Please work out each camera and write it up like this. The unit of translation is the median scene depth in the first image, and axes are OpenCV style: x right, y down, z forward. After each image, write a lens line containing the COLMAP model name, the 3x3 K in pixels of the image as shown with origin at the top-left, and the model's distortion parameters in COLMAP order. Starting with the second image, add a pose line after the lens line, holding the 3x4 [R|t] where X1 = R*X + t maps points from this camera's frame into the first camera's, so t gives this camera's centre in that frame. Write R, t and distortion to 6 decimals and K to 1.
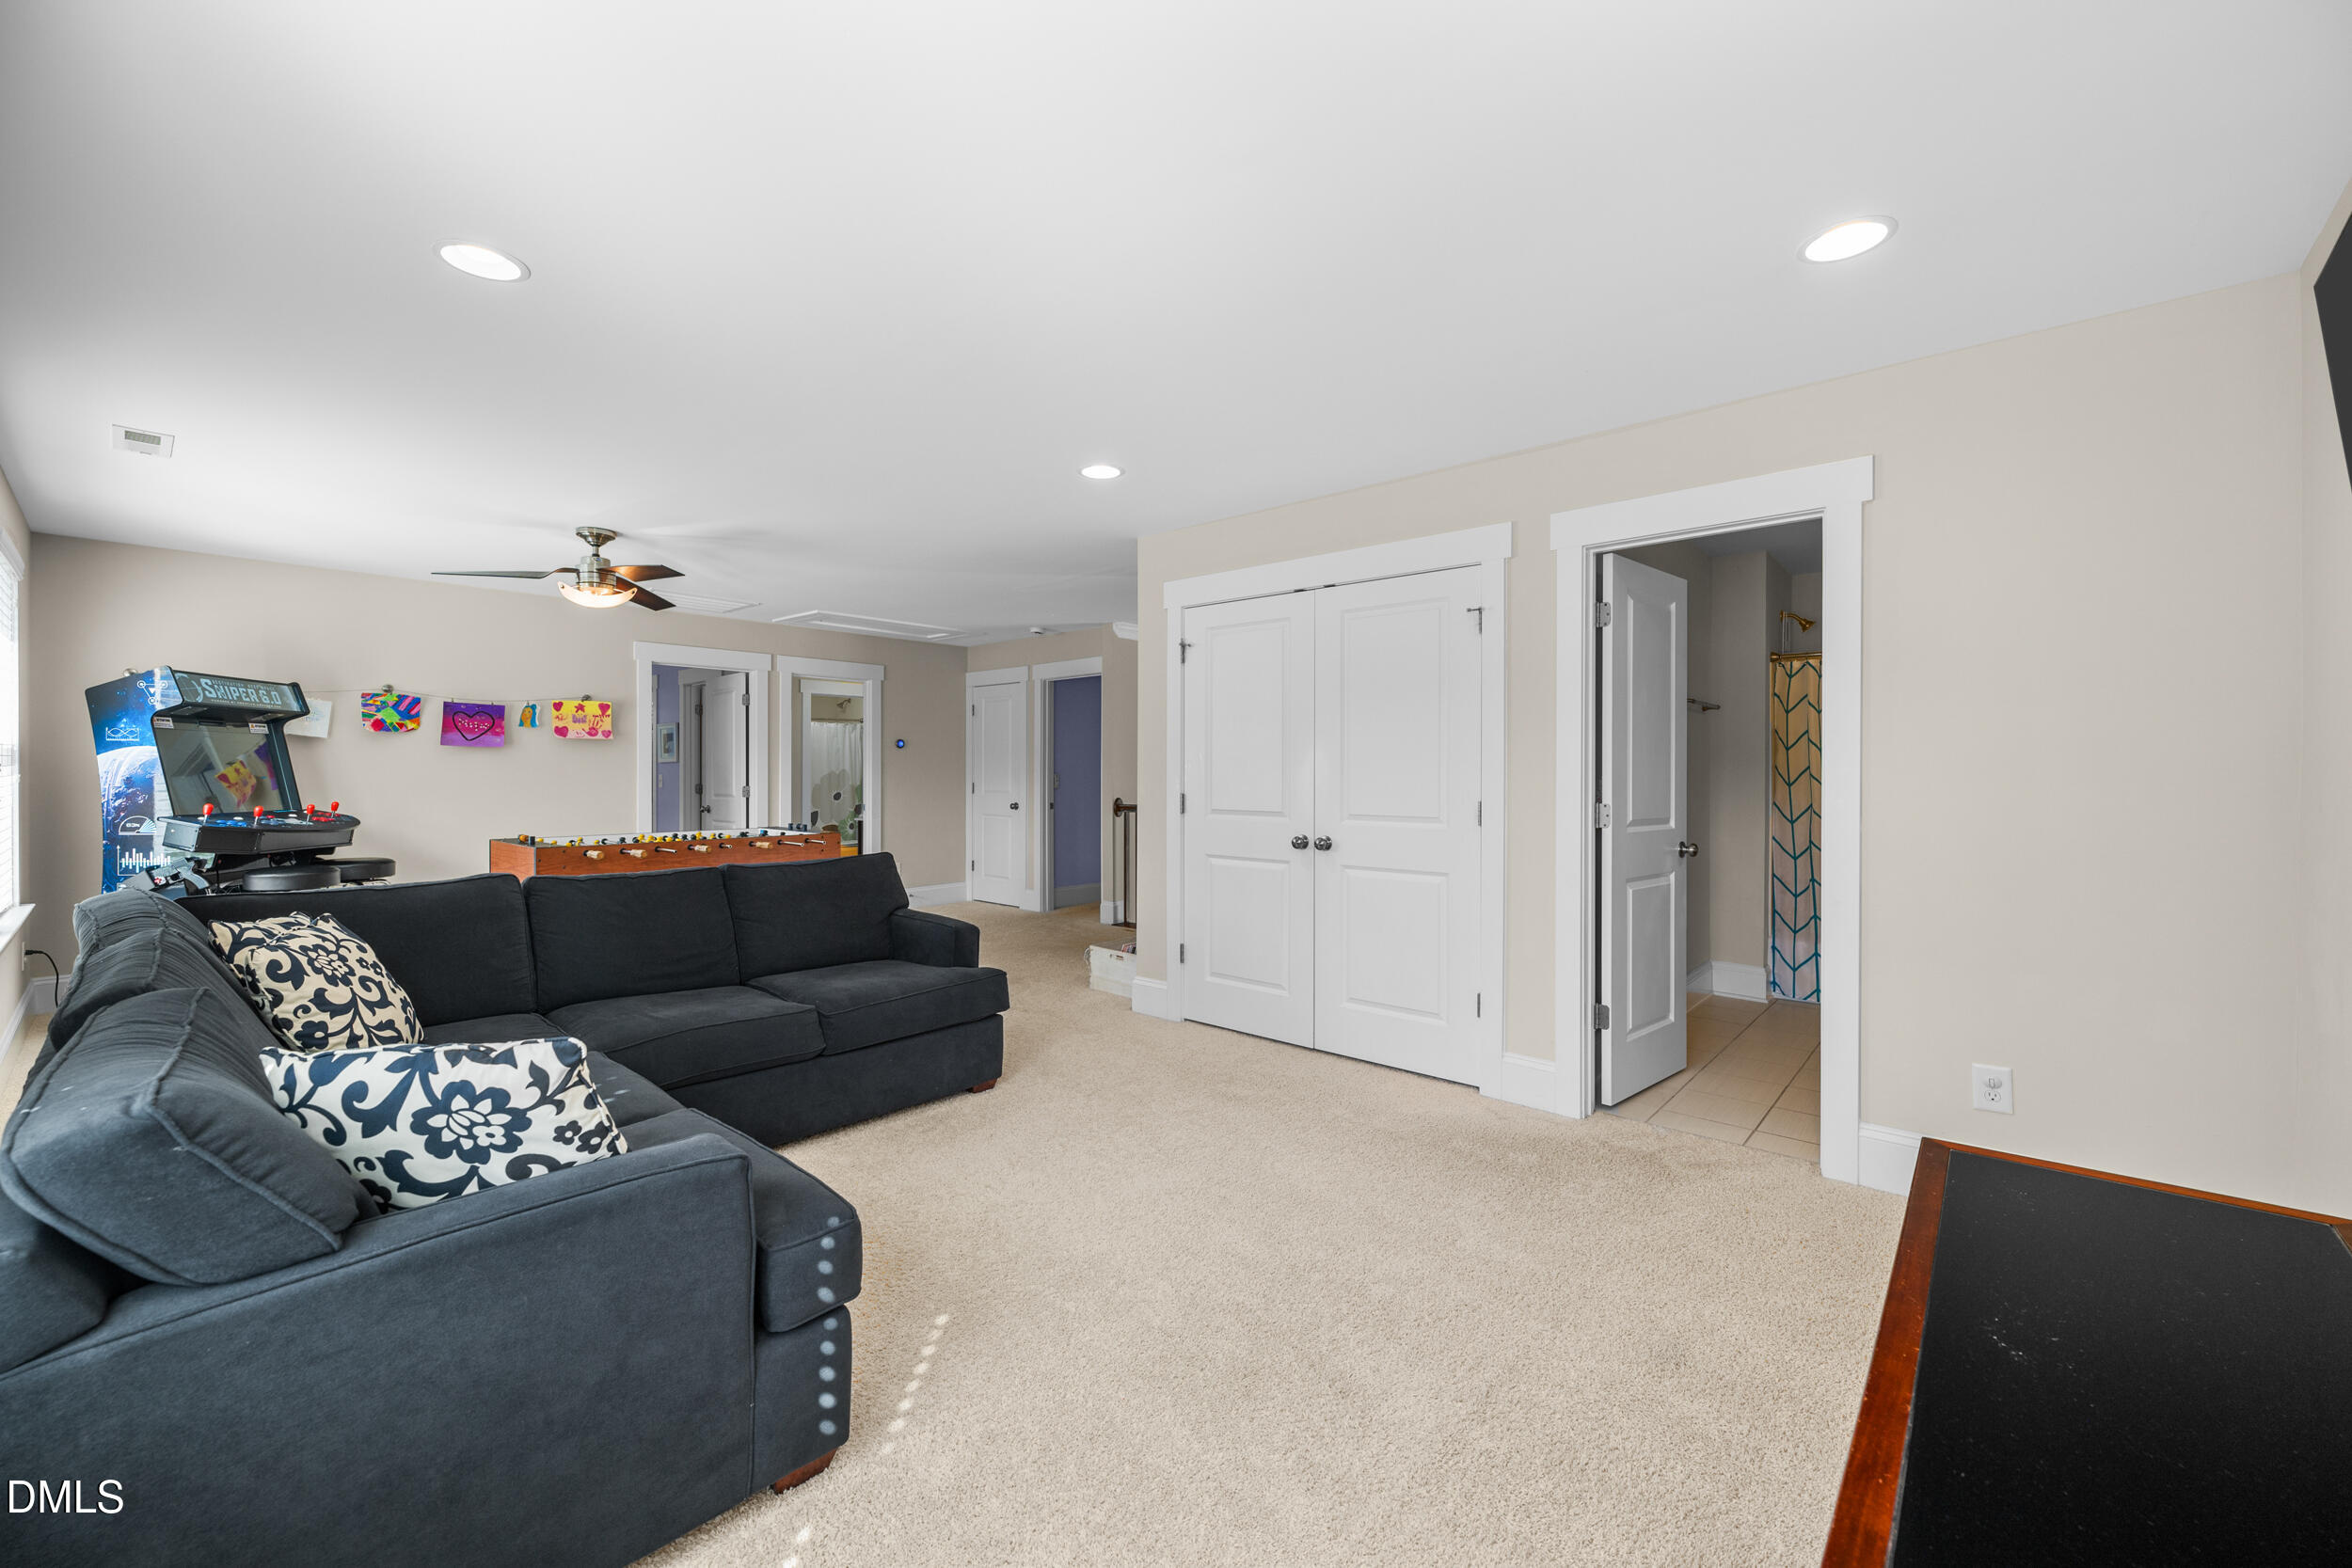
lens RADIAL K [[925.9, 0, 1178.1], [0, 925.9, 777.9], [0, 0, 1]] dist [0.000515, -0.000008]
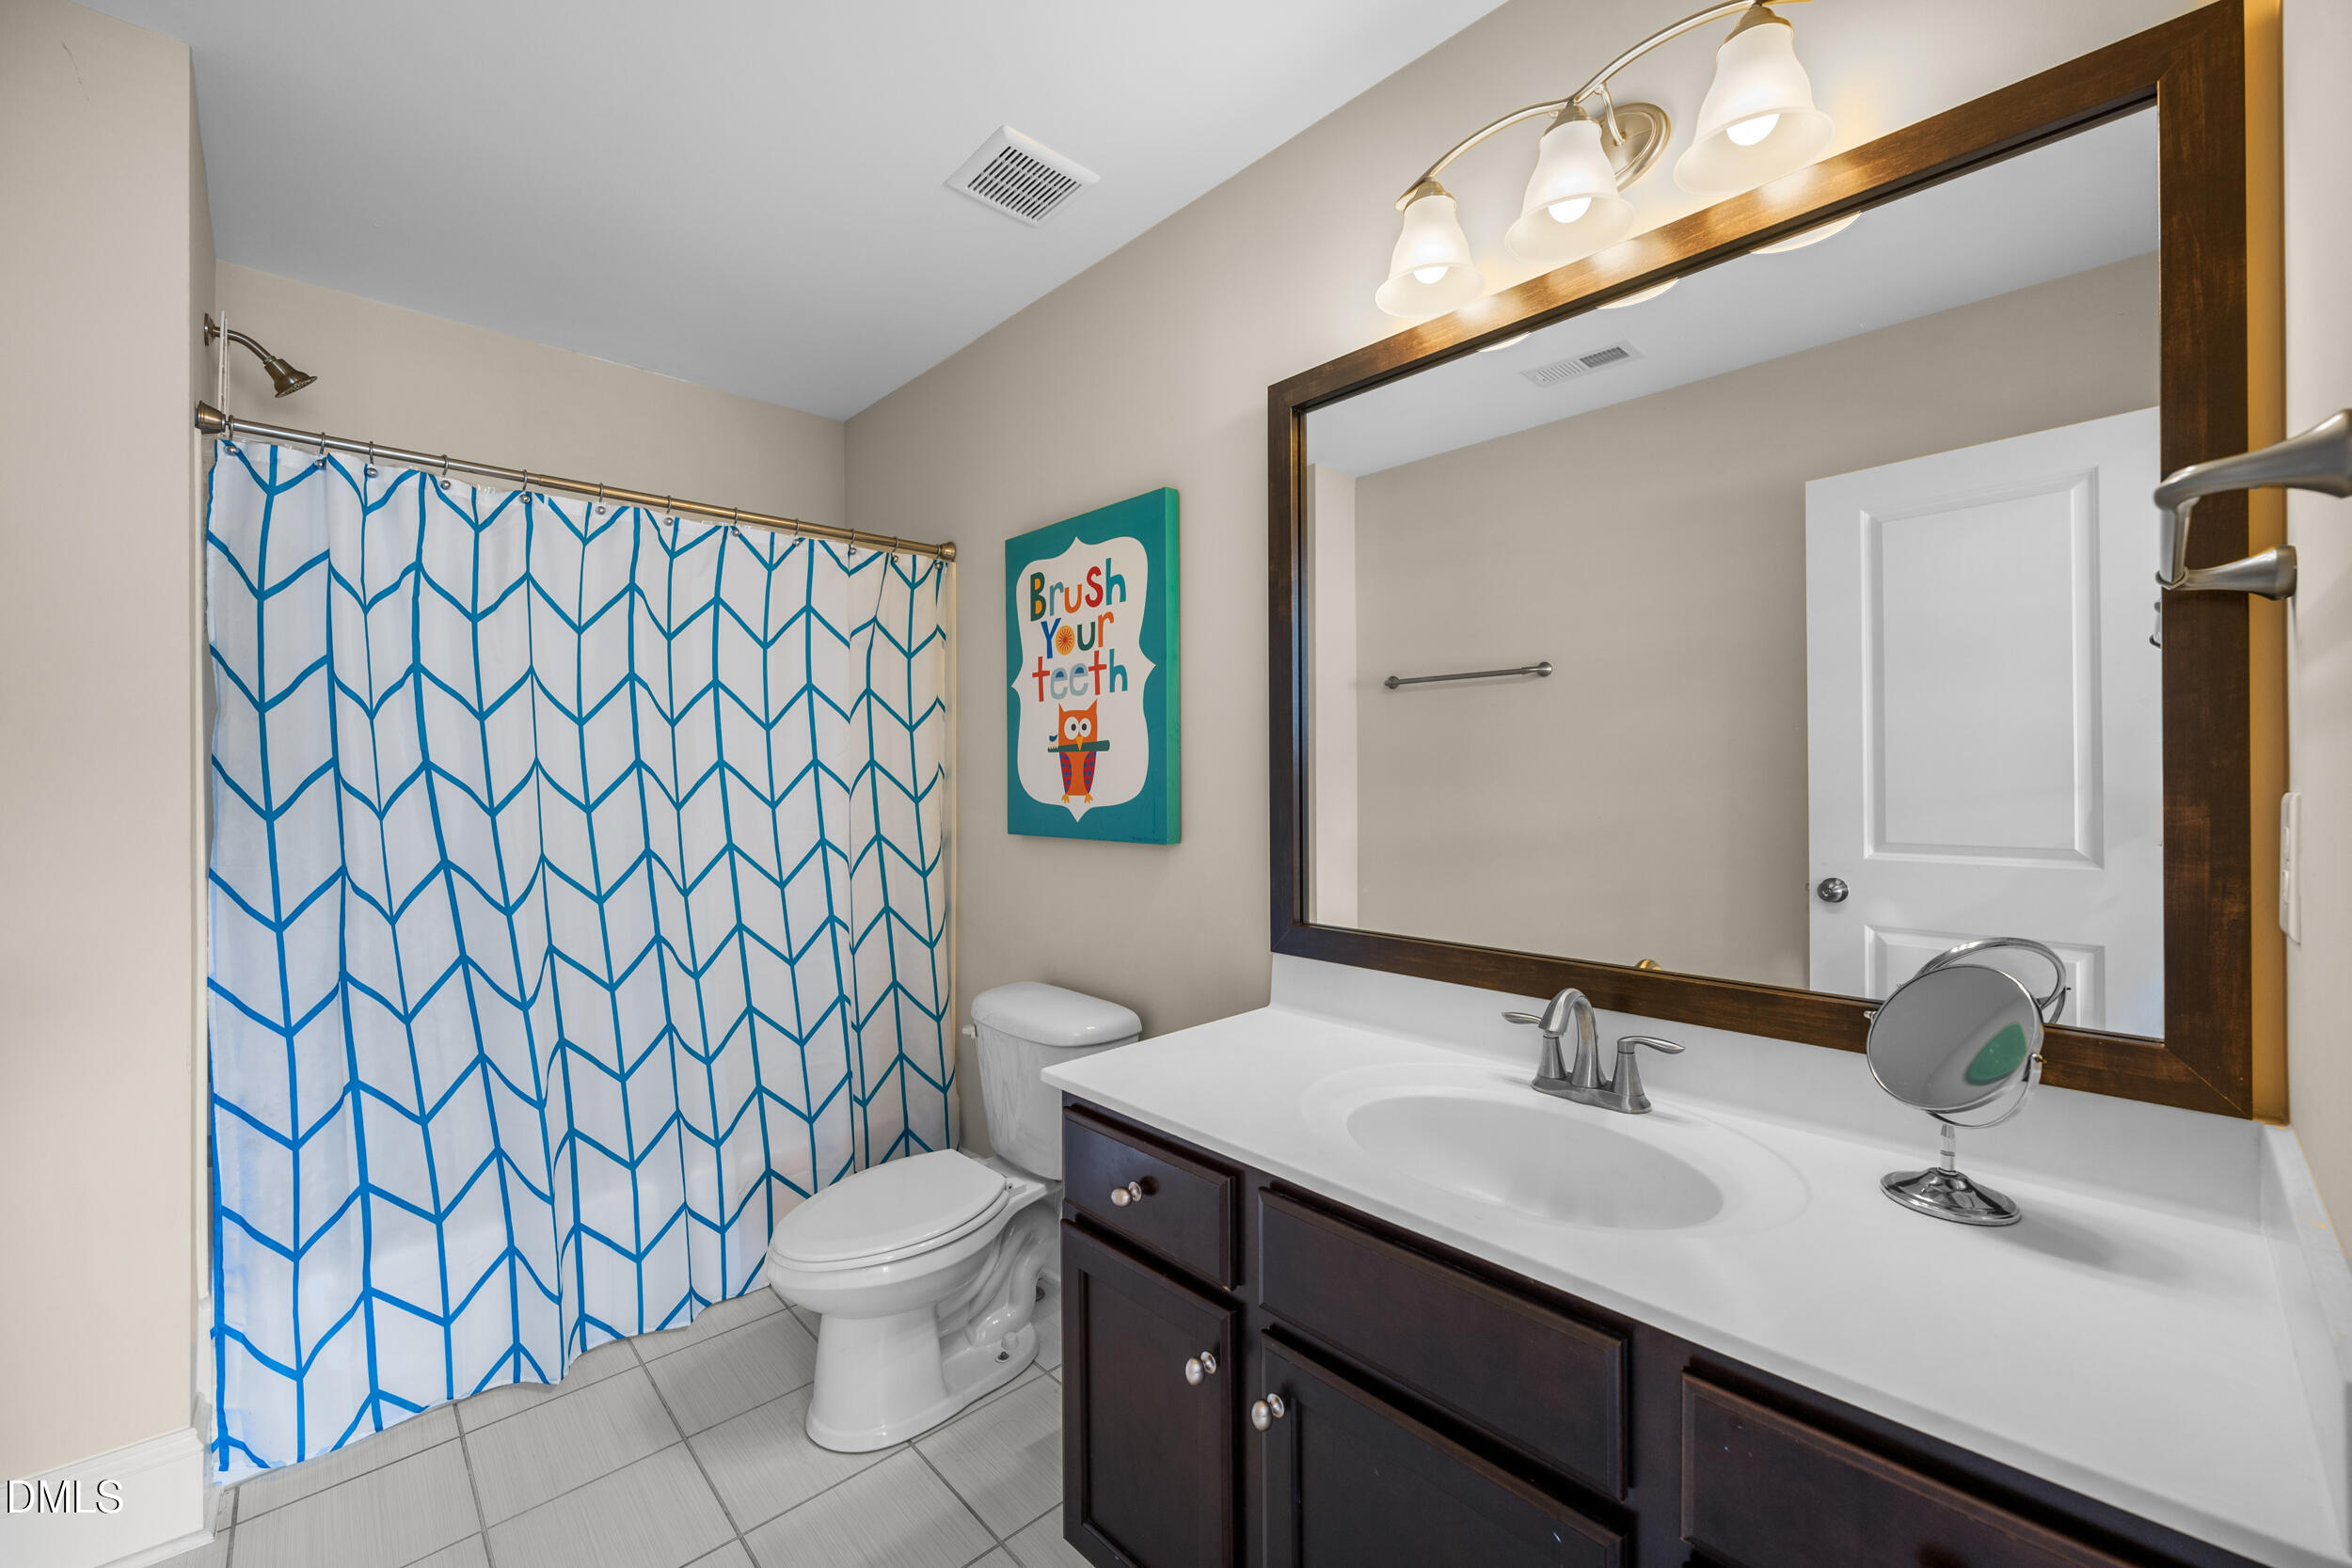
lens RADIAL K [[925.9, 0, 1176.4], [0, 925.9, 779.5], [0, 0, 1]] dist [0.000515, -0.000008]
pose [[0.085905, -0.003023, 0.996299, 0.358175], [0.006260, 0.999977, 0.002494, -0.004278], [-0.996284, 0.006023, 0.085922, 0.650038]]
